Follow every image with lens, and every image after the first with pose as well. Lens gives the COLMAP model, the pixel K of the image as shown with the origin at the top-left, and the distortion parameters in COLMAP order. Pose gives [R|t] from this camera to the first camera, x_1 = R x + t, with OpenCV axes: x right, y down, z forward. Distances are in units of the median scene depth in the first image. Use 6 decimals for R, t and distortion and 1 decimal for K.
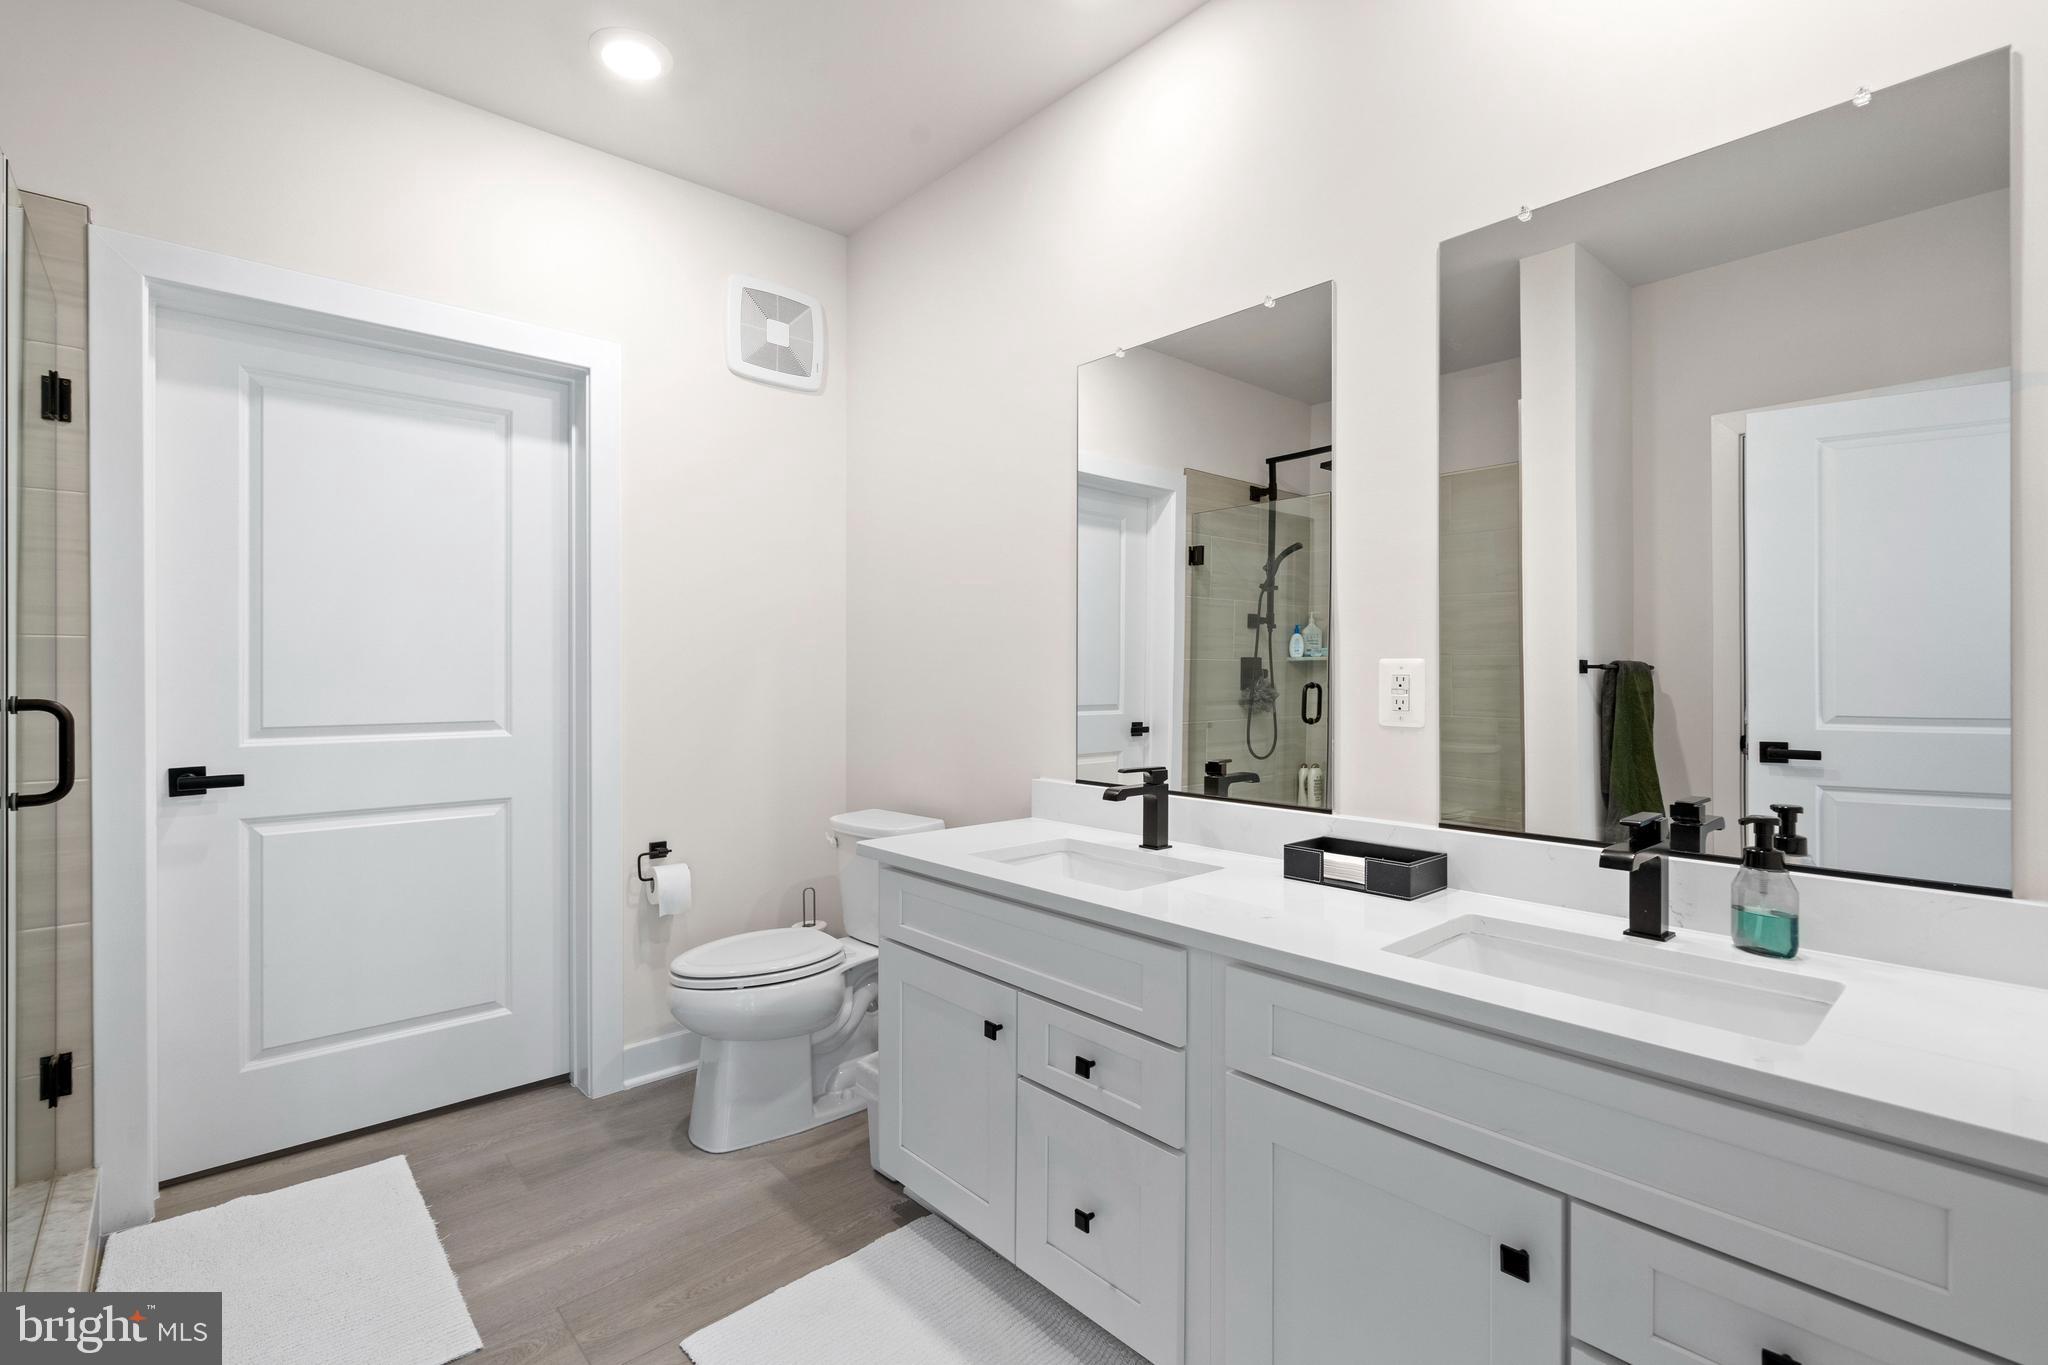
lens RADIAL K [[937.1, 0, 1021.3], [0, 937.1, 678.5], [0, 0, 1]] dist [-0.003427, 0.000255]
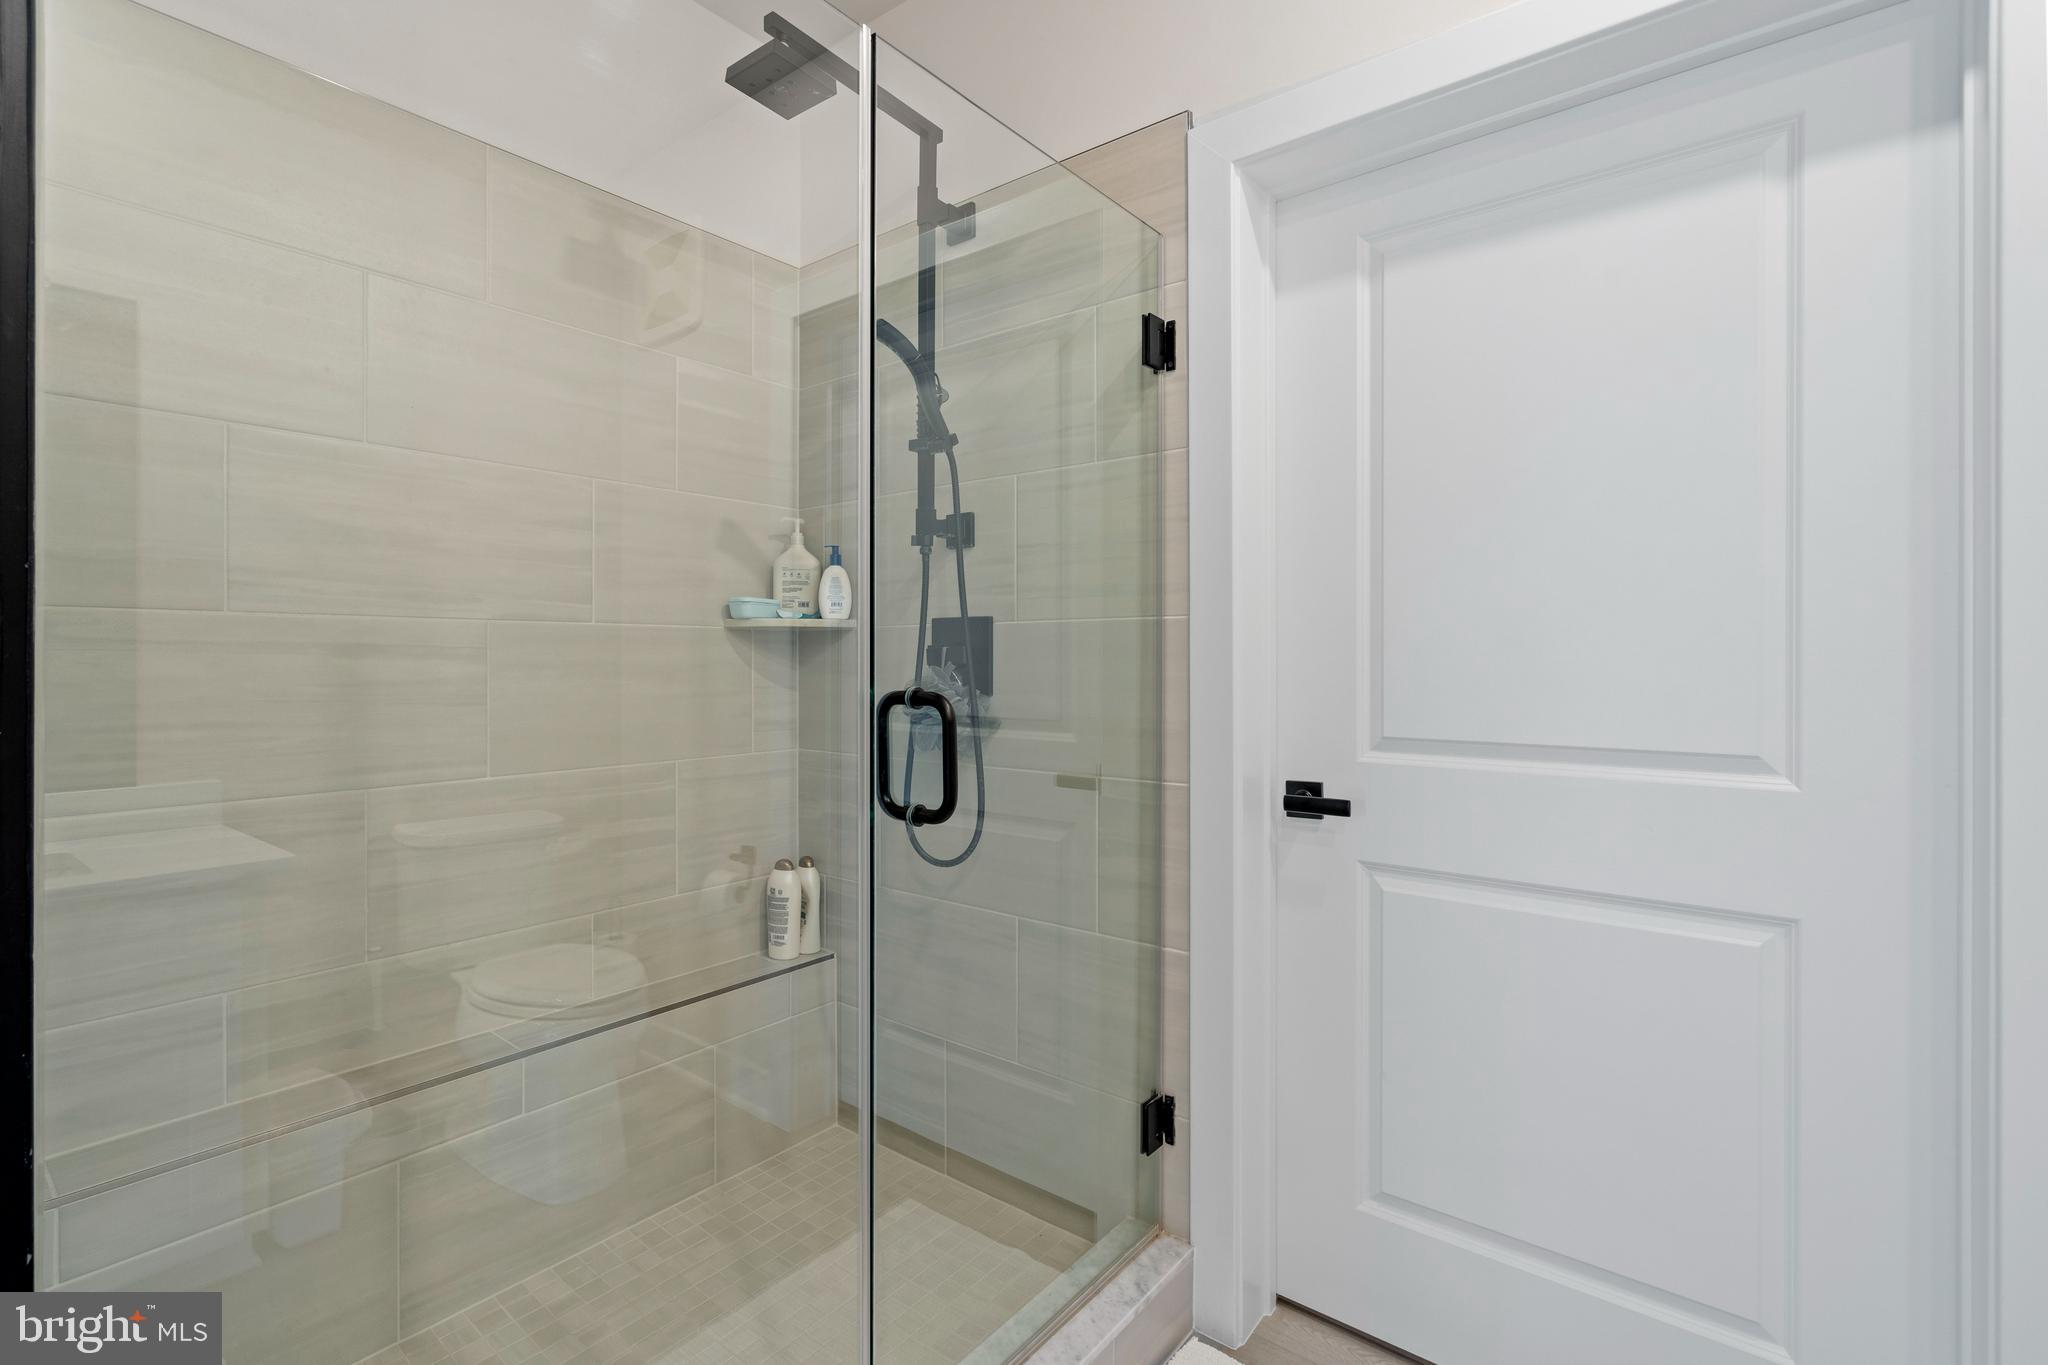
lens RADIAL K [[937.1, 0, 1002.2], [0, 937.1, 659.2], [0, 0, 1]] dist [-0.003427, 0.000255]
pose [[0.163346, 0.002320, -0.986566, -0.160561], [-0.005966, 0.999981, 0.001364, -0.005624], [0.986551, 0.005663, 0.163357, 0.601053]]
